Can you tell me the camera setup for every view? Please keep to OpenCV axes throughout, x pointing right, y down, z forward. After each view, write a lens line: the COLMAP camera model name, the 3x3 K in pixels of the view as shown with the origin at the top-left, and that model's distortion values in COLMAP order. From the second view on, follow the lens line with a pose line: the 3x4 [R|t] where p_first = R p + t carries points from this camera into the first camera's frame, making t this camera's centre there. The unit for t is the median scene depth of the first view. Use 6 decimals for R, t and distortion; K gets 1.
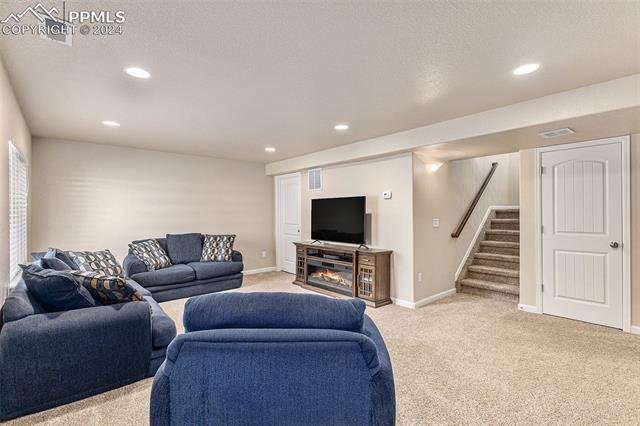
lens RADIAL K [[300.7, 0, 322.7], [0, 300.7, 218.4], [0, 0, 1]] dist [0.003033, 0.000113]
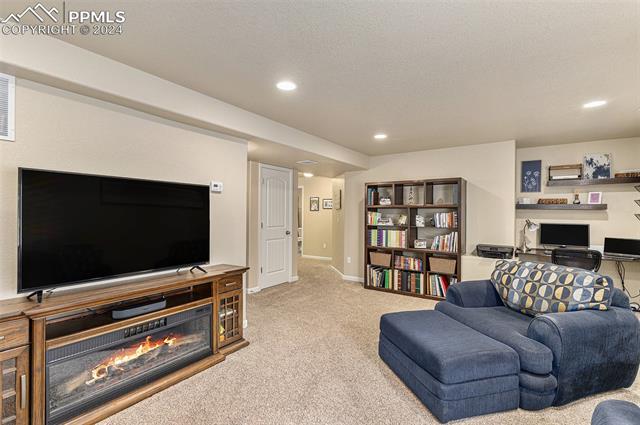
lens RADIAL K [[300.7, 0, 322.7], [0, 300.7, 217.9], [0, 0, 1]] dist [0.003033, 0.000113]
pose [[-0.255930, -0.012627, 0.966613, -0.534431], [0.015446, 0.999734, 0.017149, -0.015143], [-0.966572, 0.019319, -0.255667, 0.948094]]
